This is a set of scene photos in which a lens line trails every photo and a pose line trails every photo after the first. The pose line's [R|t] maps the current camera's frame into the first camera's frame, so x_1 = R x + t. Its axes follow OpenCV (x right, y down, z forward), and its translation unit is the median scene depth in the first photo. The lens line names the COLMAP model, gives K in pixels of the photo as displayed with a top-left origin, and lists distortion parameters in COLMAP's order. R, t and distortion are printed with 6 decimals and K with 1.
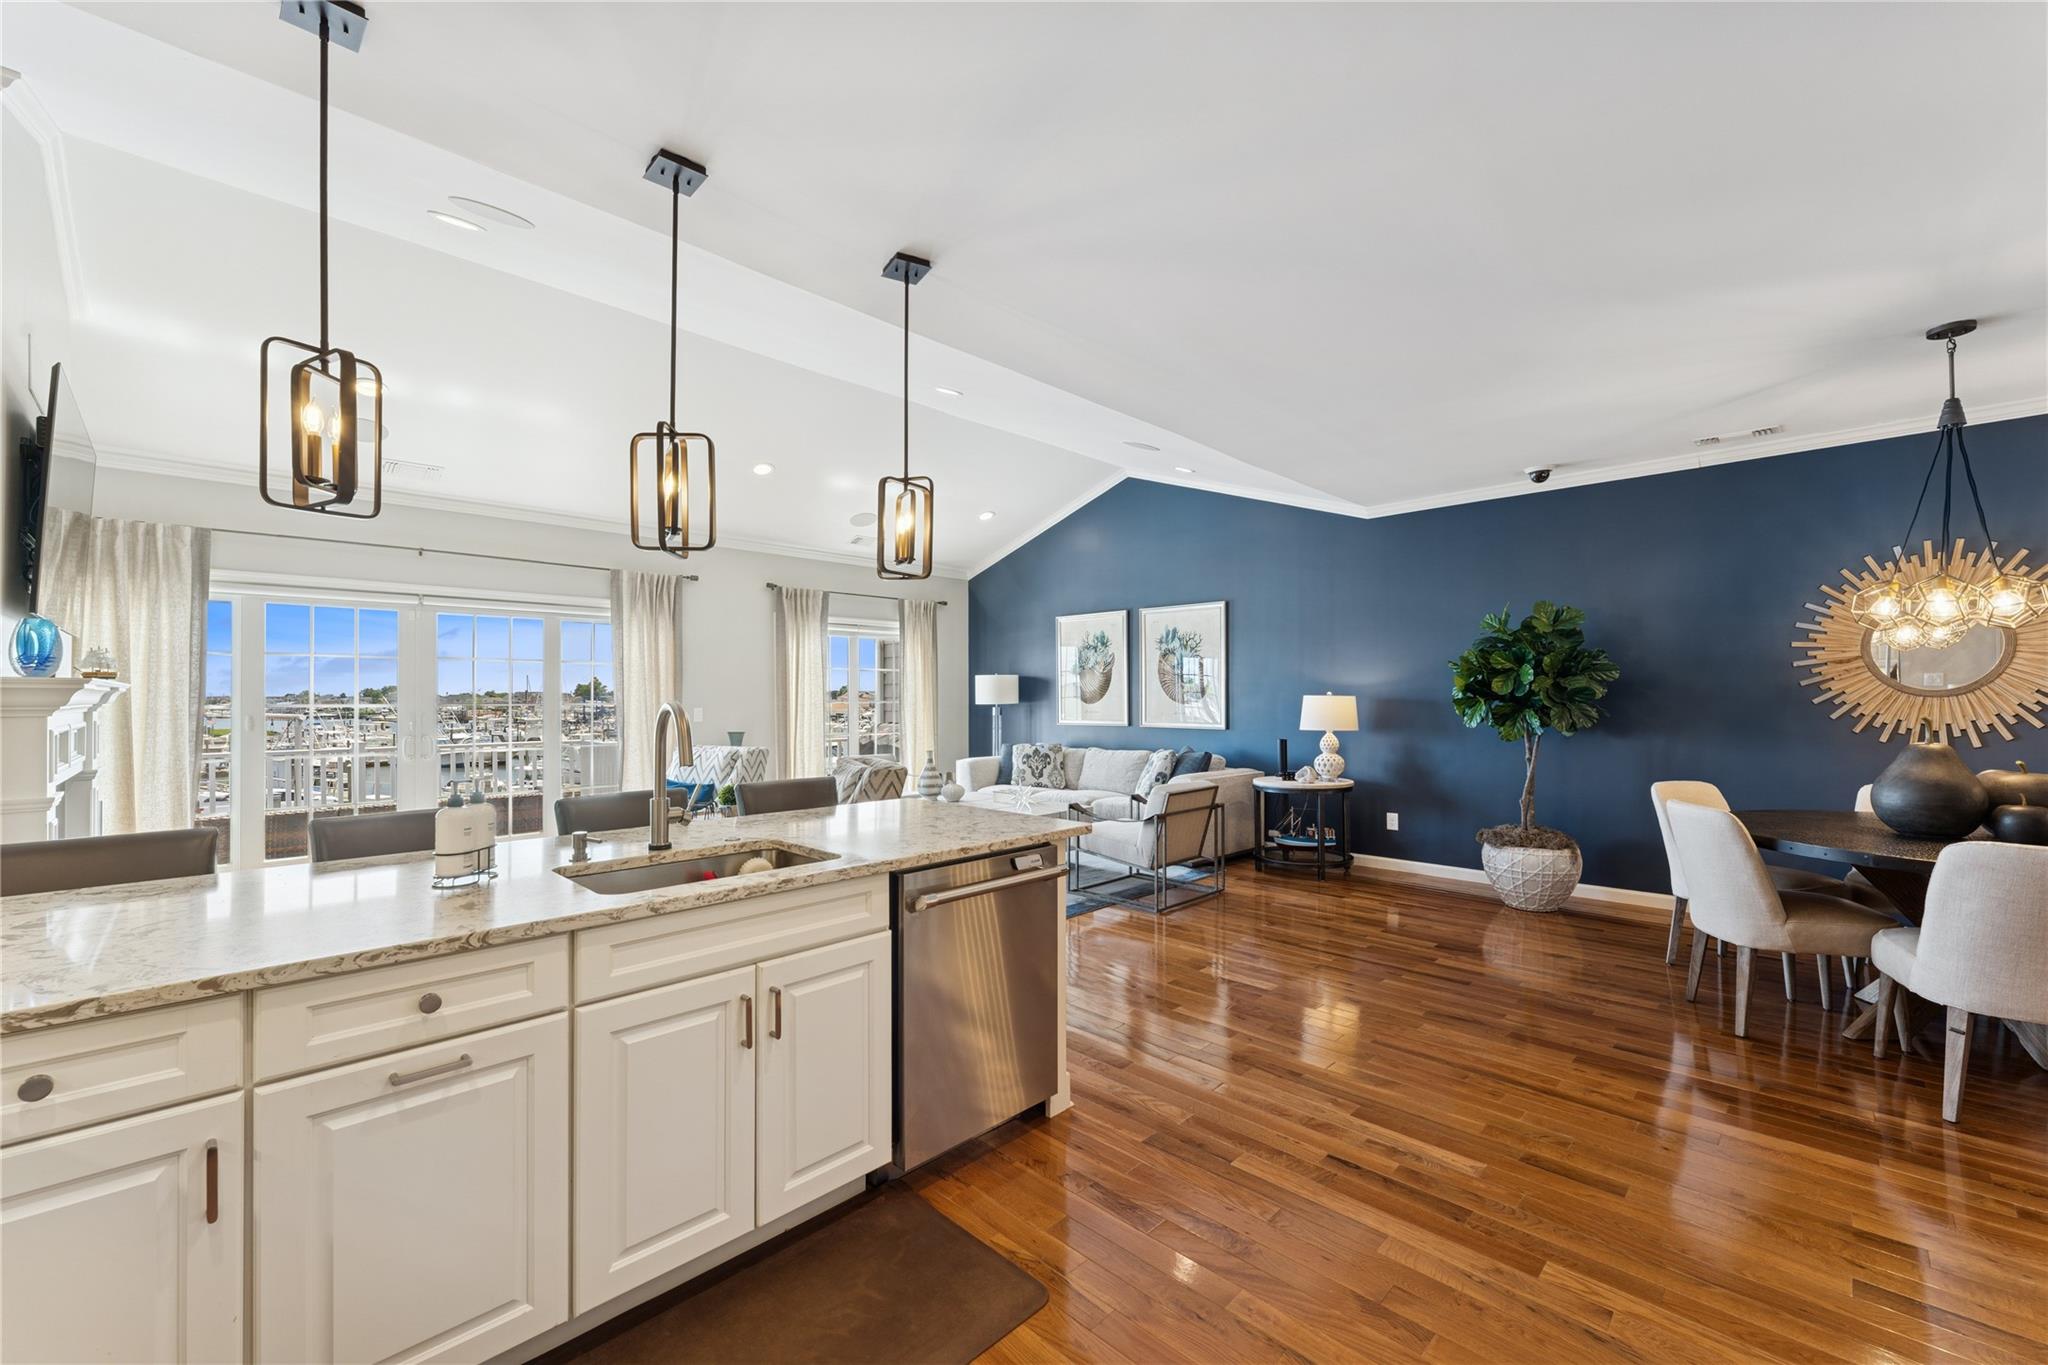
lens RADIAL K [[837.7, 0, 1019.7], [0, 837.7, 689.1], [0, 0, 1]] dist [-0.001603, -0.000647]
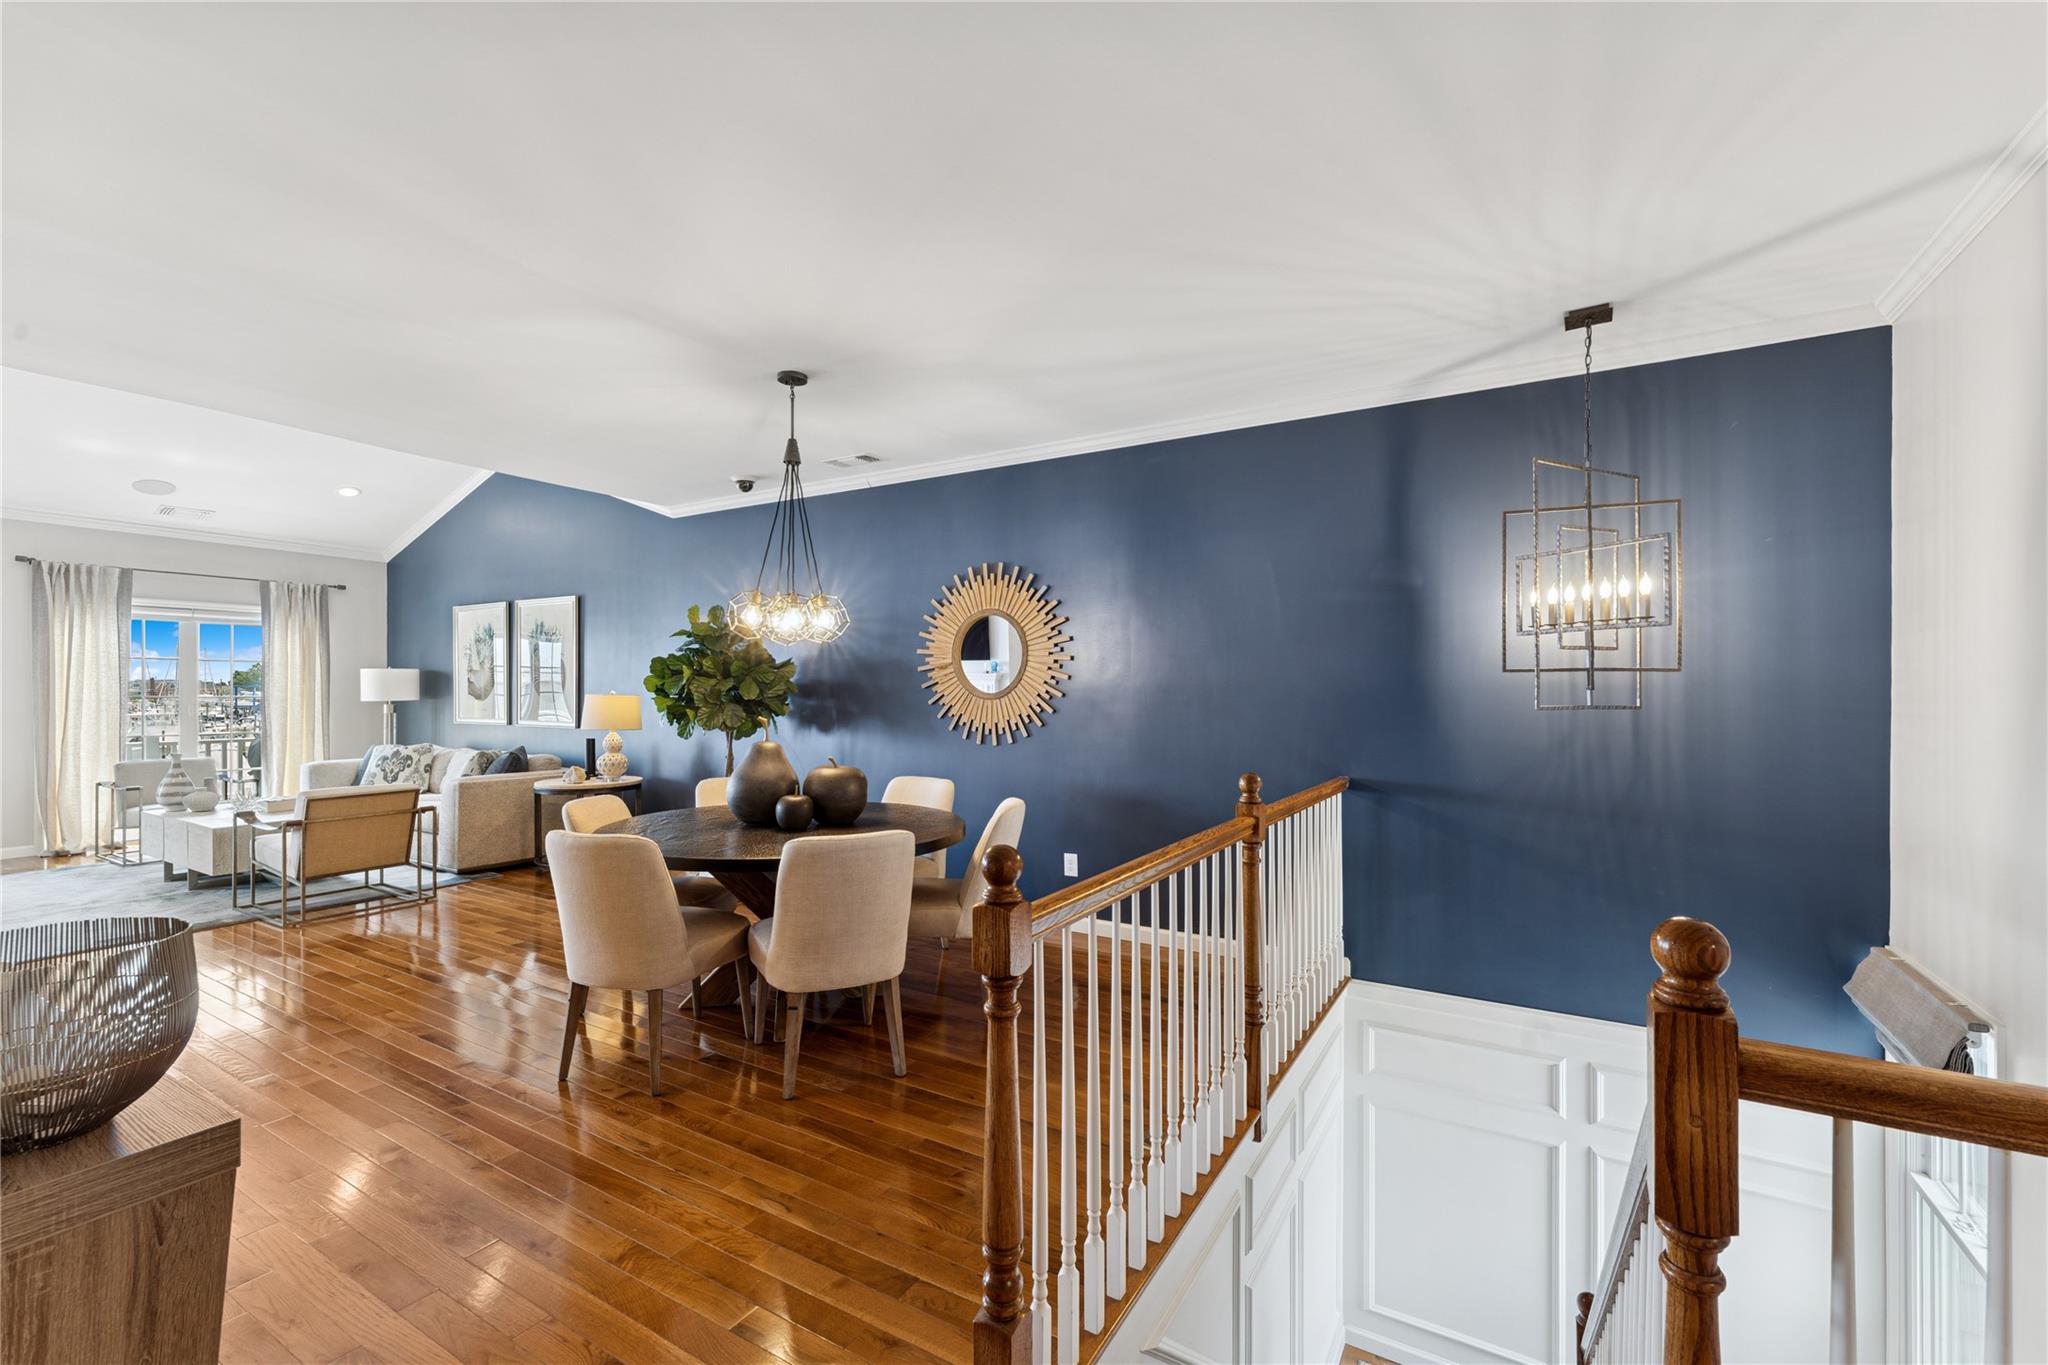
lens RADIAL K [[859.4, 0, 1027.0], [0, 859.4, 683.4], [0, 0, 1]] dist [-0.001755, -0.000331]
pose [[0.967189, 0.007649, 0.253943, 0.576684], [-0.008003, 0.999968, 0.000363, -0.009283], [-0.253932, -0.002383, 0.967219, -0.107624]]
